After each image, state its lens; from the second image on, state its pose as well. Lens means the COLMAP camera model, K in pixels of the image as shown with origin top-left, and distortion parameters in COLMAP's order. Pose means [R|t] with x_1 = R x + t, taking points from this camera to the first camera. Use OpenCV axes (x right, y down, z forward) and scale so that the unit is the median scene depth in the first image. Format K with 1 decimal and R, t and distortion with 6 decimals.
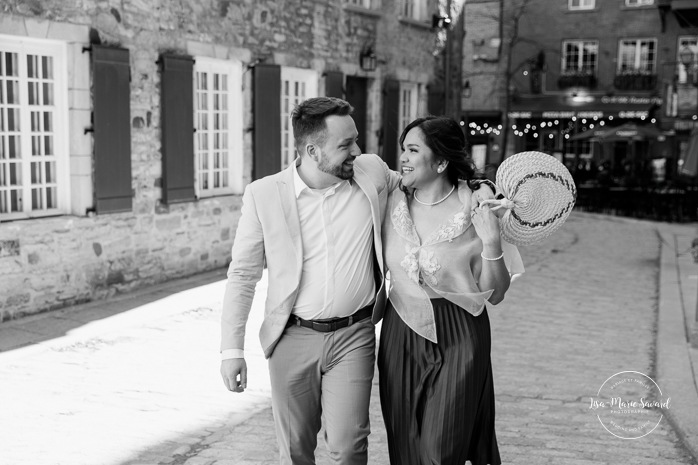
lens RADIAL K [[896.8, 0, 350.4], [0, 896.8, 240.9], [0, 0, 1]] dist [0.008815, 0.022760]
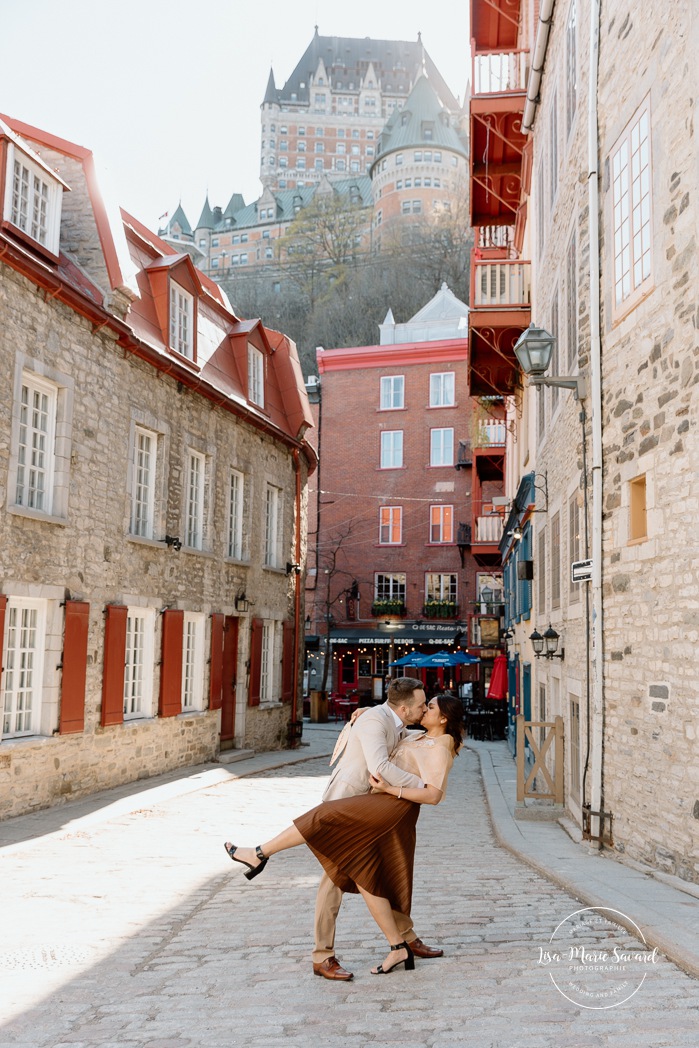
lens RADIAL K [[984.2, 0, 349.5], [0, 984.2, 524.0], [0, 0, 1]] dist [0.037028, -0.009113]
pose [[0.975057, 0.030072, 0.219909, -0.161236], [0.025212, 0.969361, -0.244345, 0.026348], [-0.220519, 0.243794, 0.944423, -0.367086]]
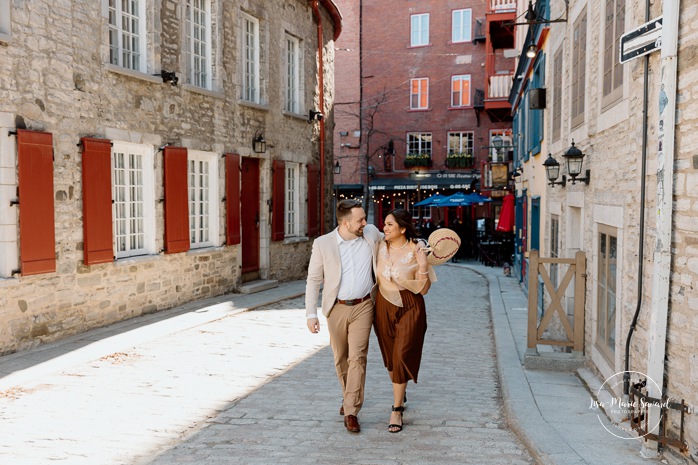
lens RADIAL K [[679.8, 0, 349.0], [0, 679.8, 232.5], [0, 0, 1]] dist [0.009028, 0.003918]
pose [[0.989286, -0.021145, 0.144448, 0.004675], [0.032095, 0.996749, -0.073904, -0.005194], [-0.142416, 0.077748, 0.986749, 0.062909]]
